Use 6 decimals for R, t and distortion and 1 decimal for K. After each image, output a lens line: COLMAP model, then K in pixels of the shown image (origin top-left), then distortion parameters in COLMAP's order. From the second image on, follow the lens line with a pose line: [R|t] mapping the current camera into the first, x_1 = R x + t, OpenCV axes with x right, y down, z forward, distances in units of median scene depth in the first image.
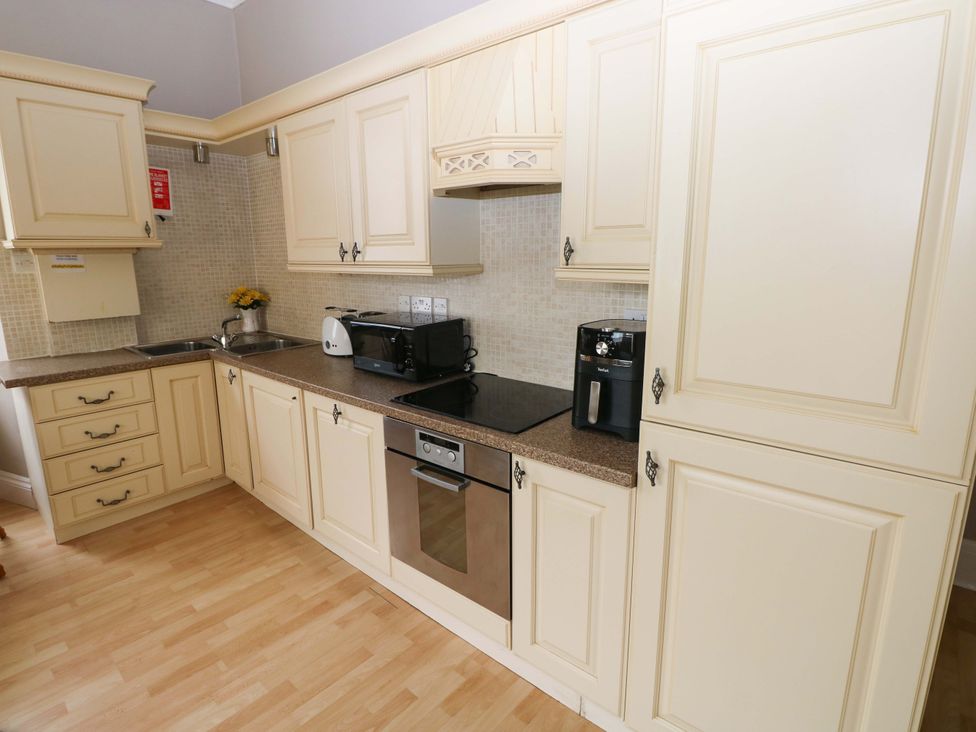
lens RADIAL K [[514.4, 0, 480.7], [0, 514.4, 358.8], [0, 0, 1]] dist [-0.012960, -0.002894]
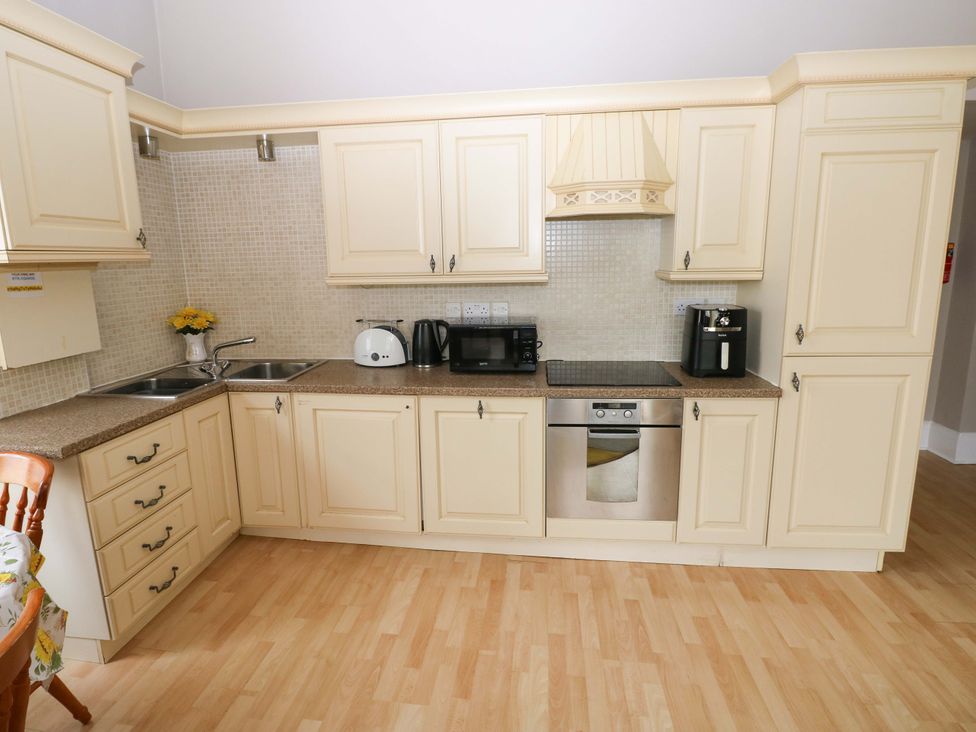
lens RADIAL K [[514.4, 0, 486.1], [0, 514.4, 357.5], [0, 0, 1]] dist [-0.012960, -0.002894]
pose [[0.821896, -0.114579, 0.557995, -0.790586], [0.126367, 0.991829, 0.017530, -0.018903], [-0.555444, 0.056104, 0.829659, 0.064120]]
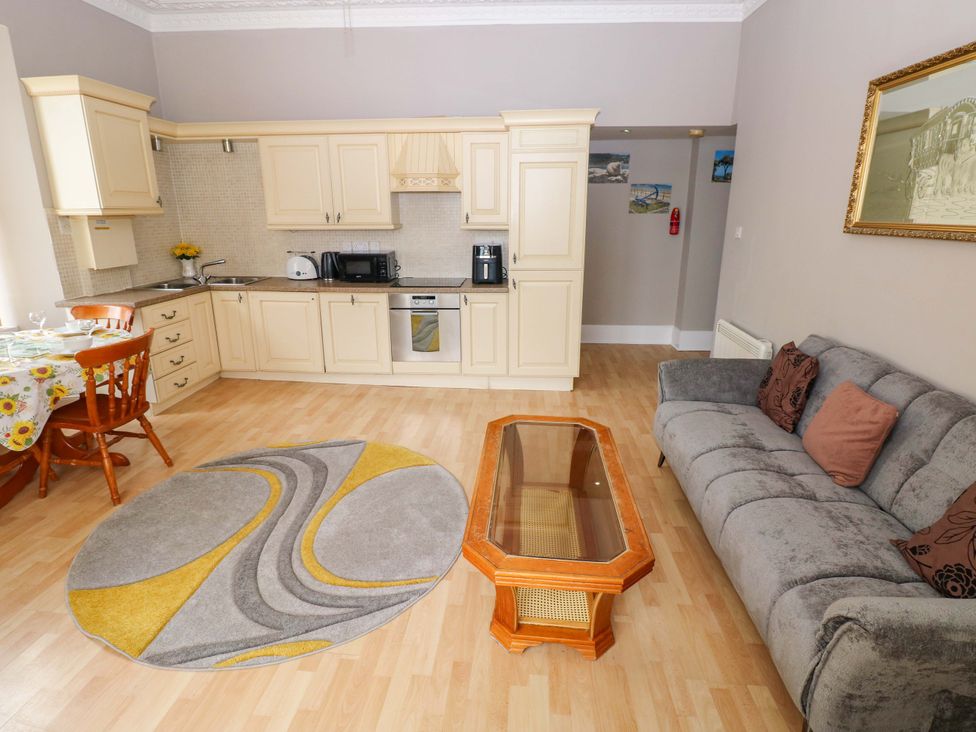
lens RADIAL K [[514.4, 0, 488.0], [0, 514.4, 358.3], [0, 0, 1]] dist [-0.012960, -0.002894]
pose [[0.798451, -0.160229, 0.580348, -0.958581], [0.117602, 0.986875, 0.110668, 0.156436], [-0.590463, -0.020113, 0.806814, -0.848019]]
